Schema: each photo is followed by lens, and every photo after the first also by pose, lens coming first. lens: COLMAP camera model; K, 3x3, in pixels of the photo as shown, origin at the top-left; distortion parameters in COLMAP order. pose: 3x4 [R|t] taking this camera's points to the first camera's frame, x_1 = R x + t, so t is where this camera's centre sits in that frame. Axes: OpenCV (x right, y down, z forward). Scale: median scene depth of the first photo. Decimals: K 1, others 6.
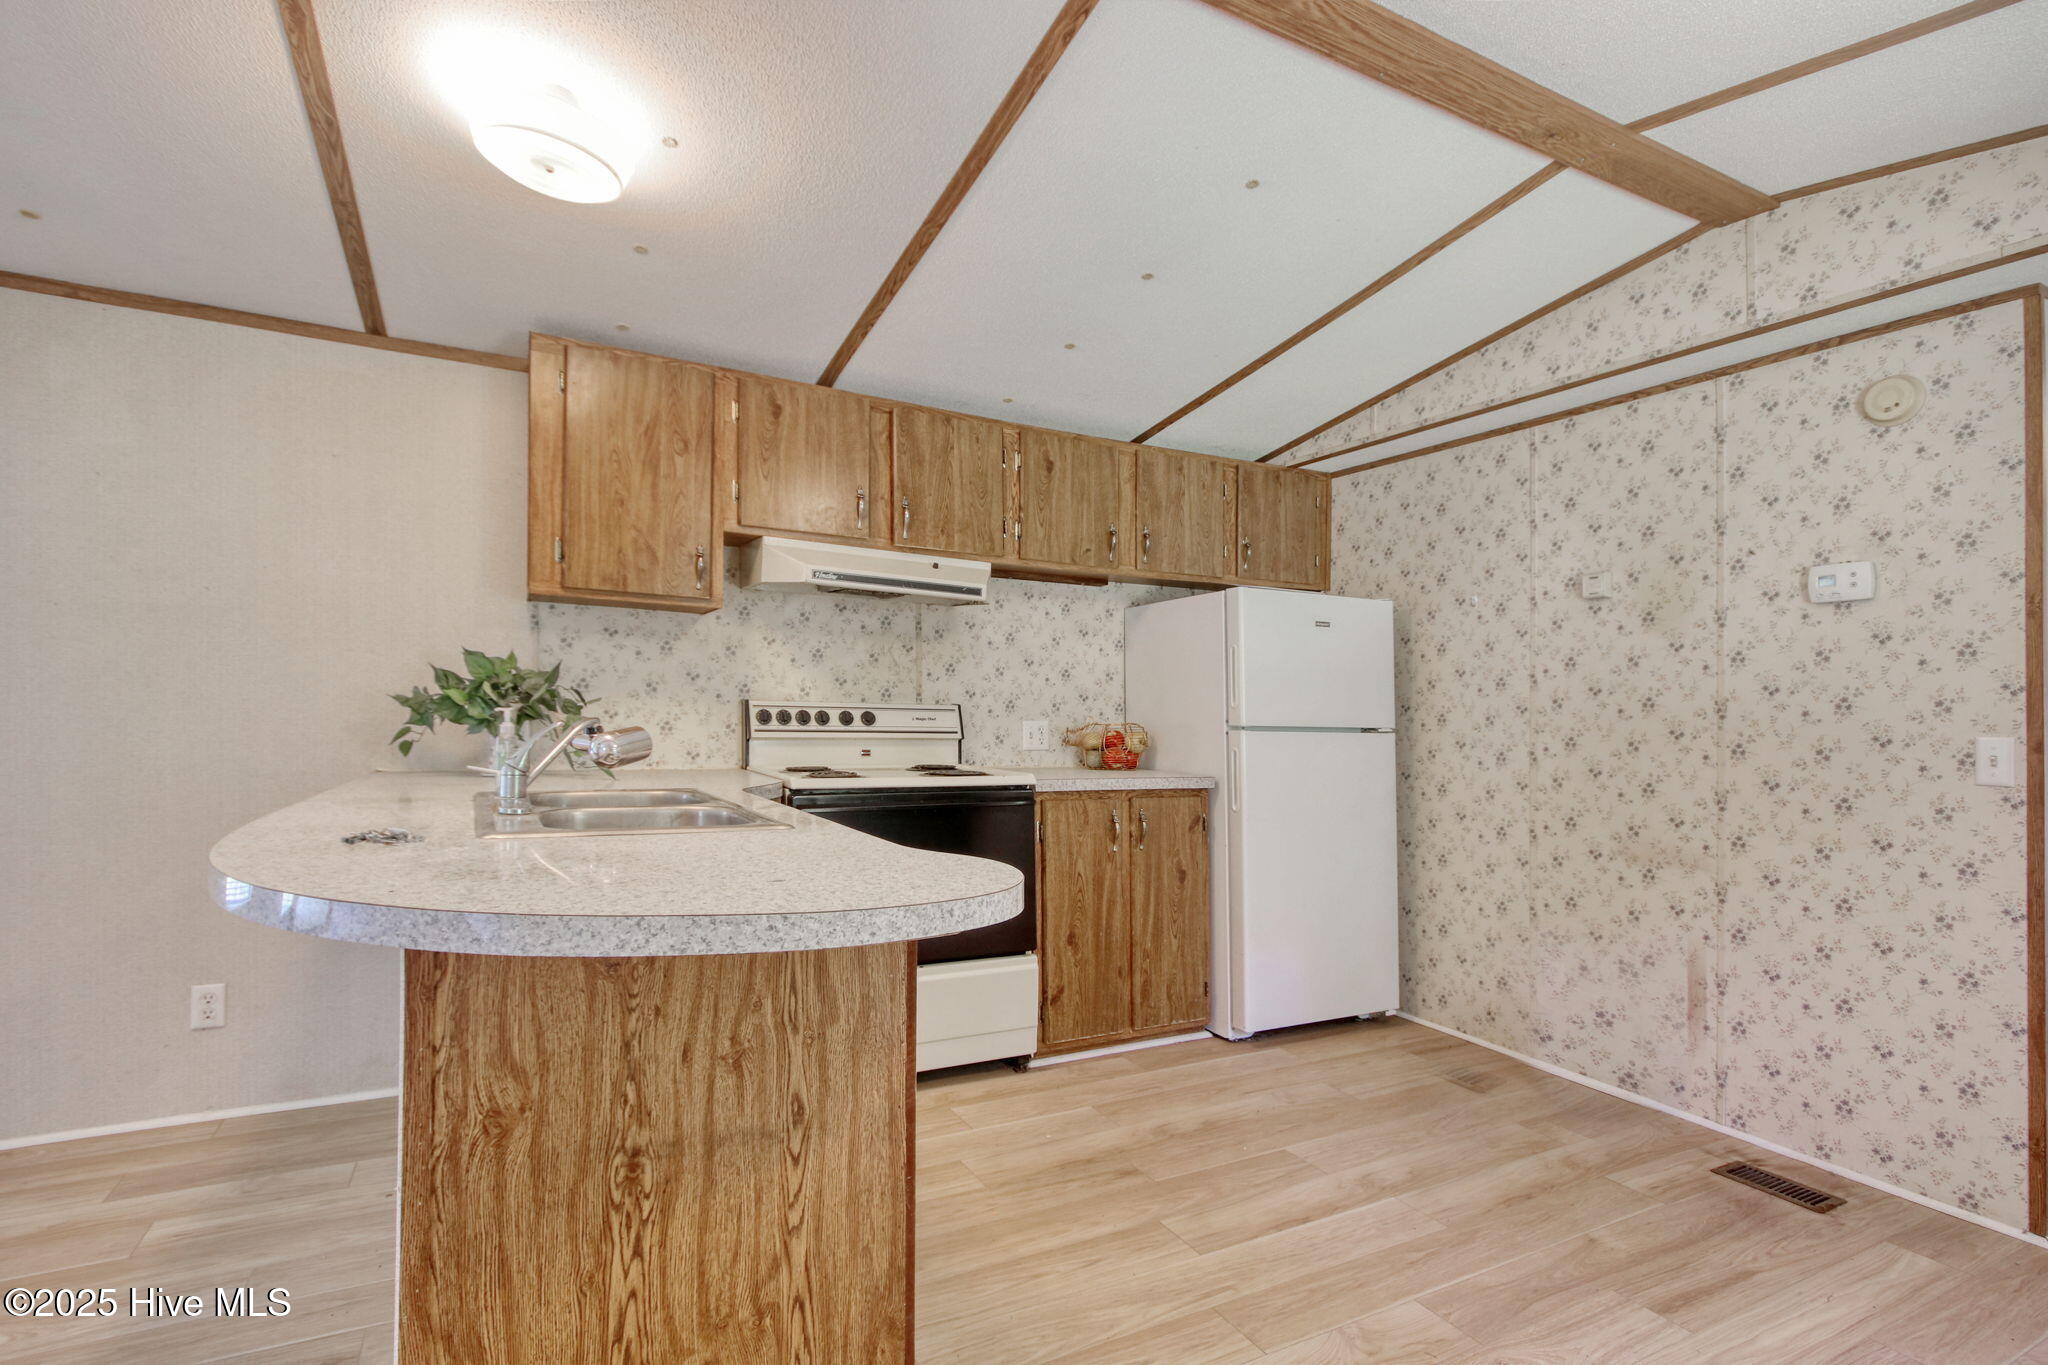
lens RADIAL K [[992.9, 0, 1025.0], [0, 992.9, 677.1], [0, 0, 1]] dist [0.000349, -0.000234]
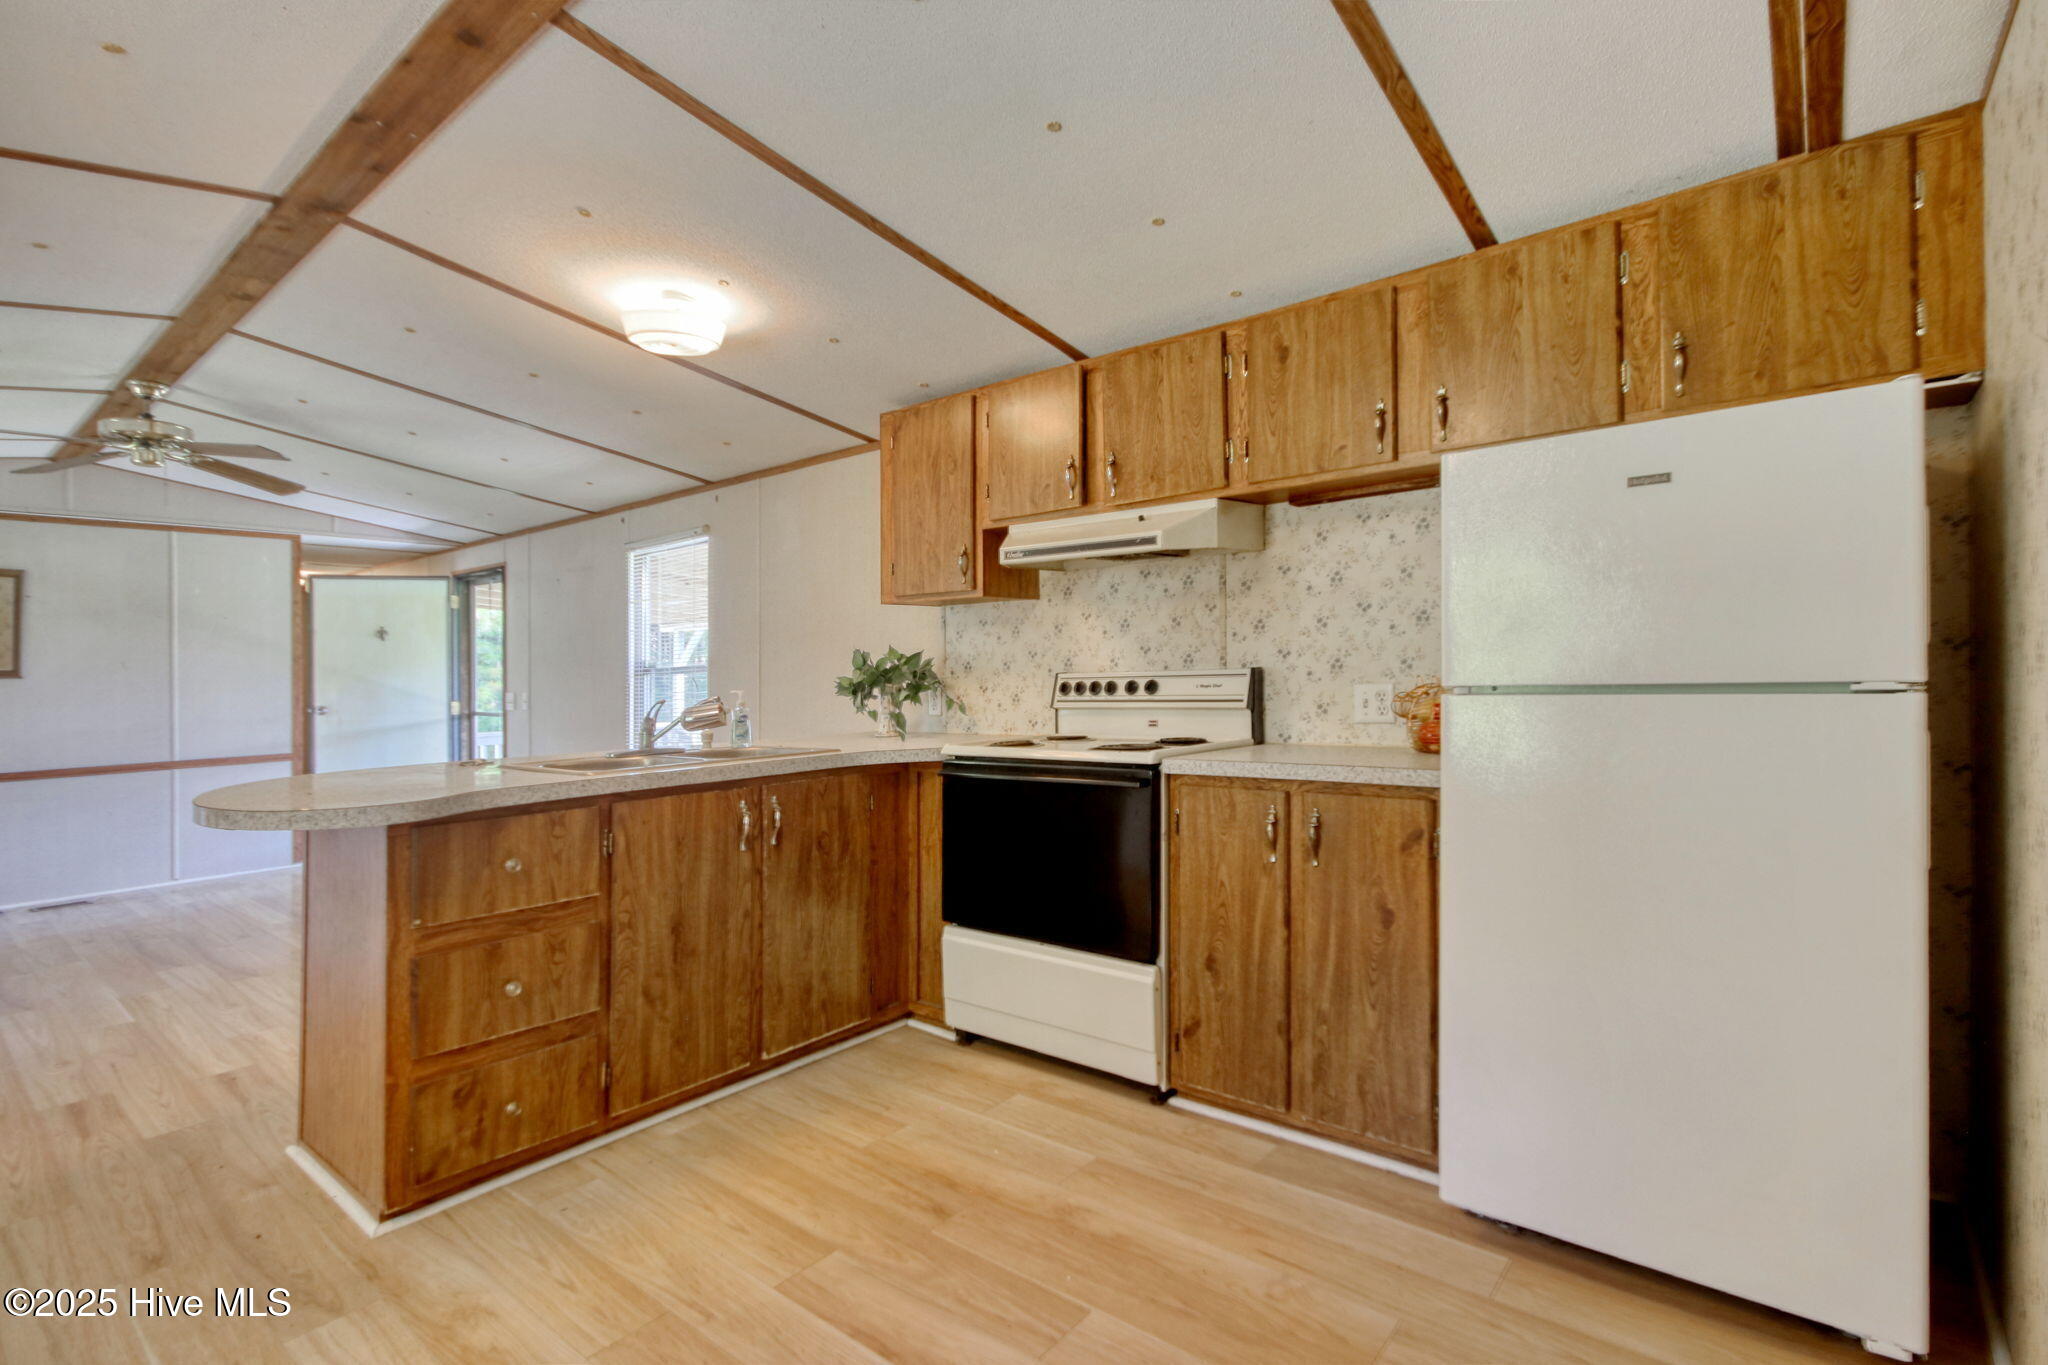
lens RADIAL K [[966.1, 0, 1033.7], [0, 966.1, 657.6], [0, 0, 1]] dist [-0.002124, 0.000242]
pose [[0.381870, -0.049391, -0.922895, 0.687504], [0.063411, 0.997618, -0.027152, 0.032938], [0.922038, -0.048153, 0.384092, 0.569042]]
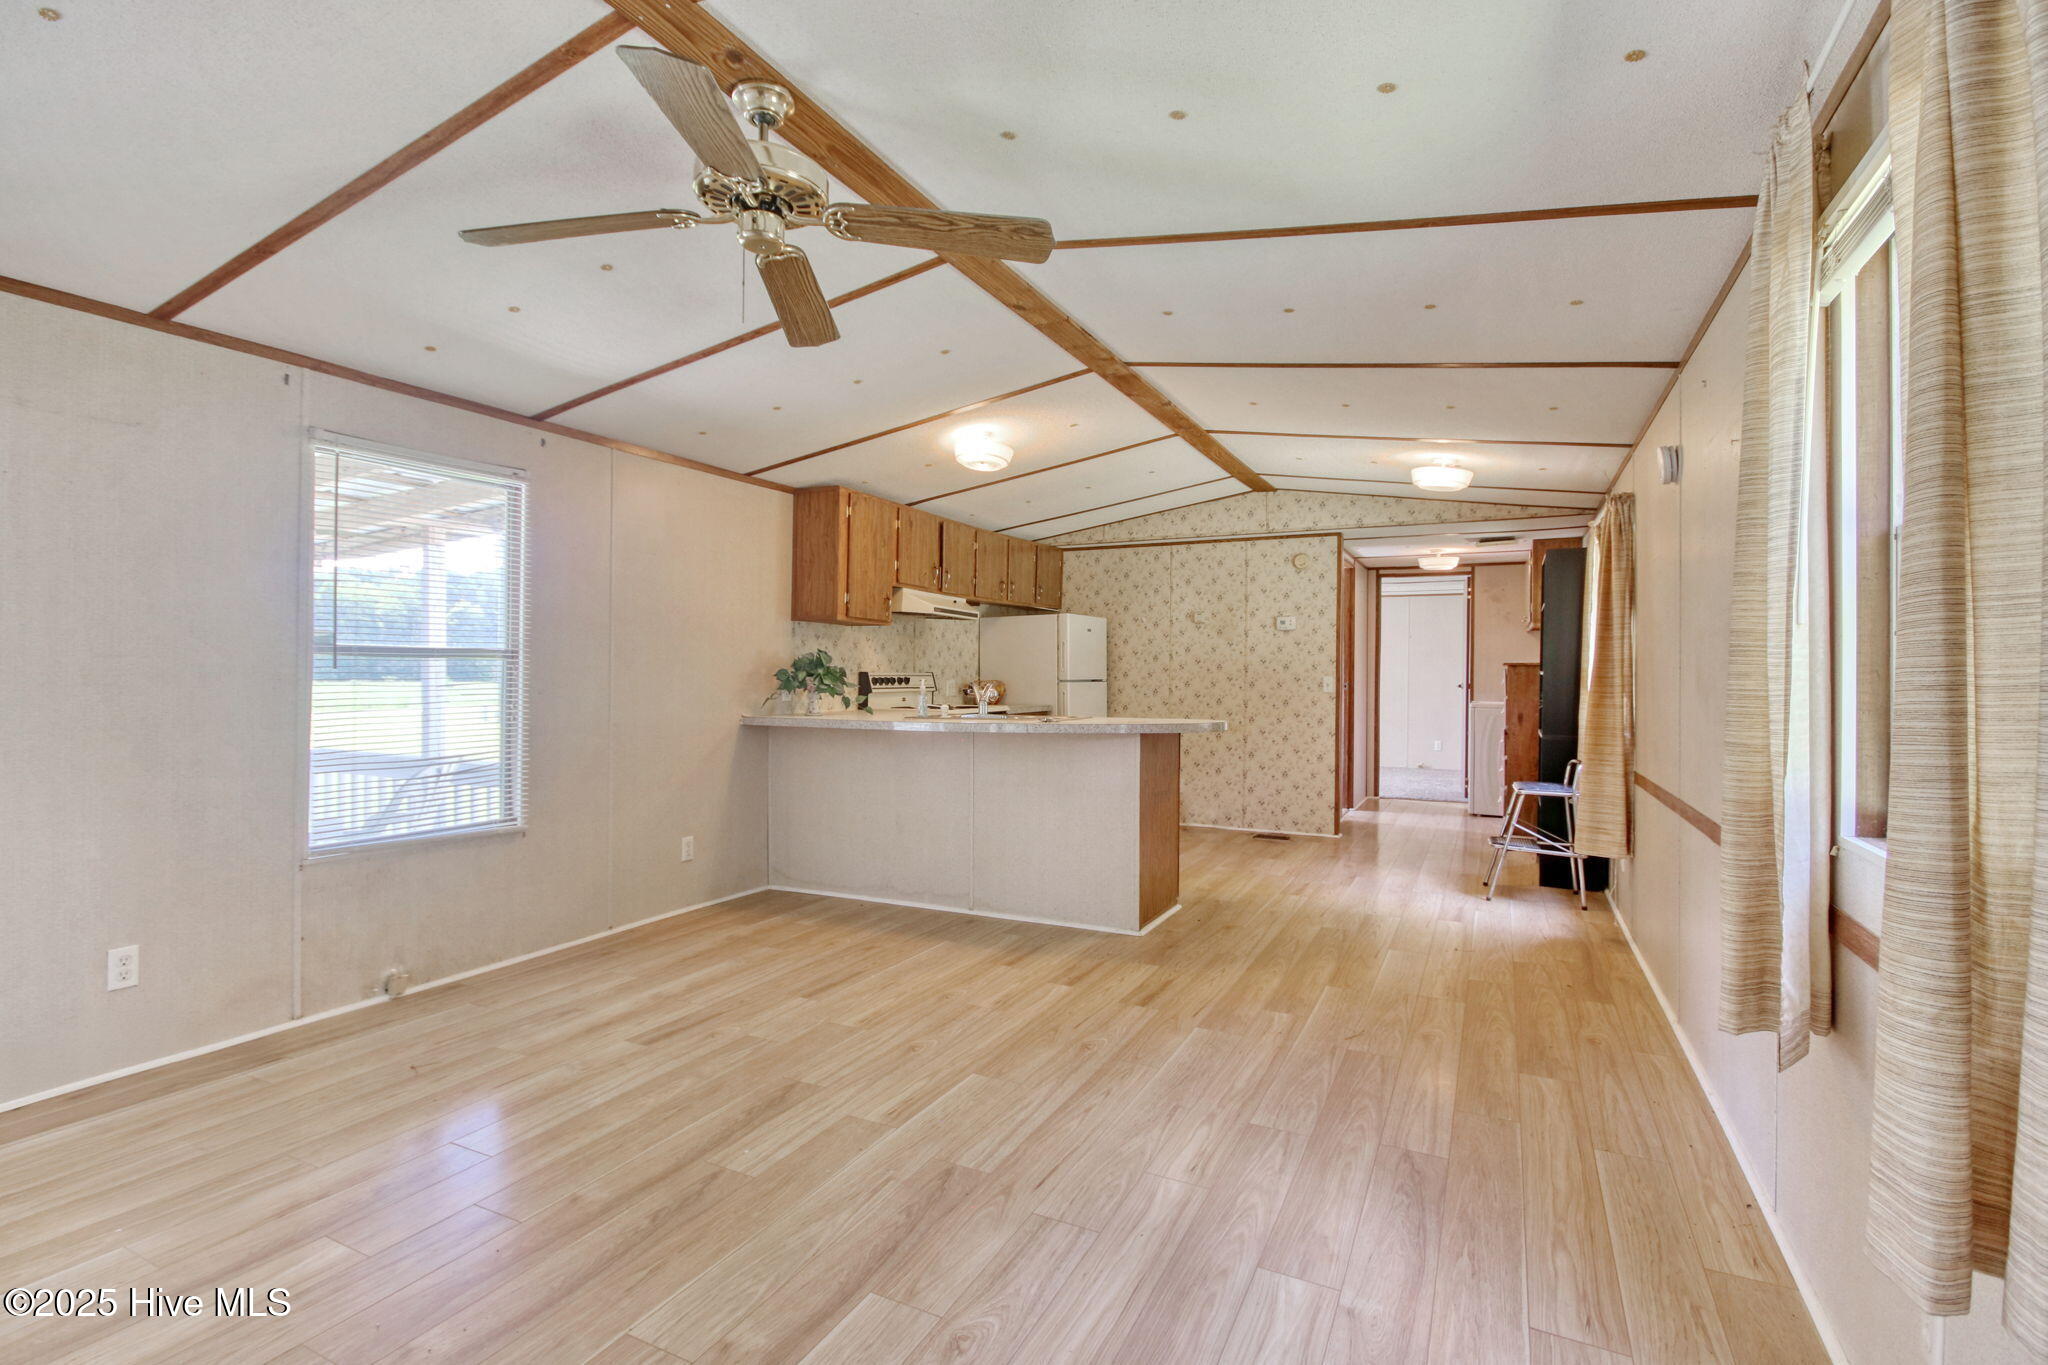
lens RADIAL K [[966.1, 0, 1033.7], [0, 966.1, 657.6], [0, 0, 1]] dist [-0.002124, 0.000242]
pose [[0.809652, -0.011180, 0.586804, -1.076258], [-0.003603, 0.999705, 0.024019, -0.048413], [-0.586899, -0.021561, 0.809373, -0.628376]]
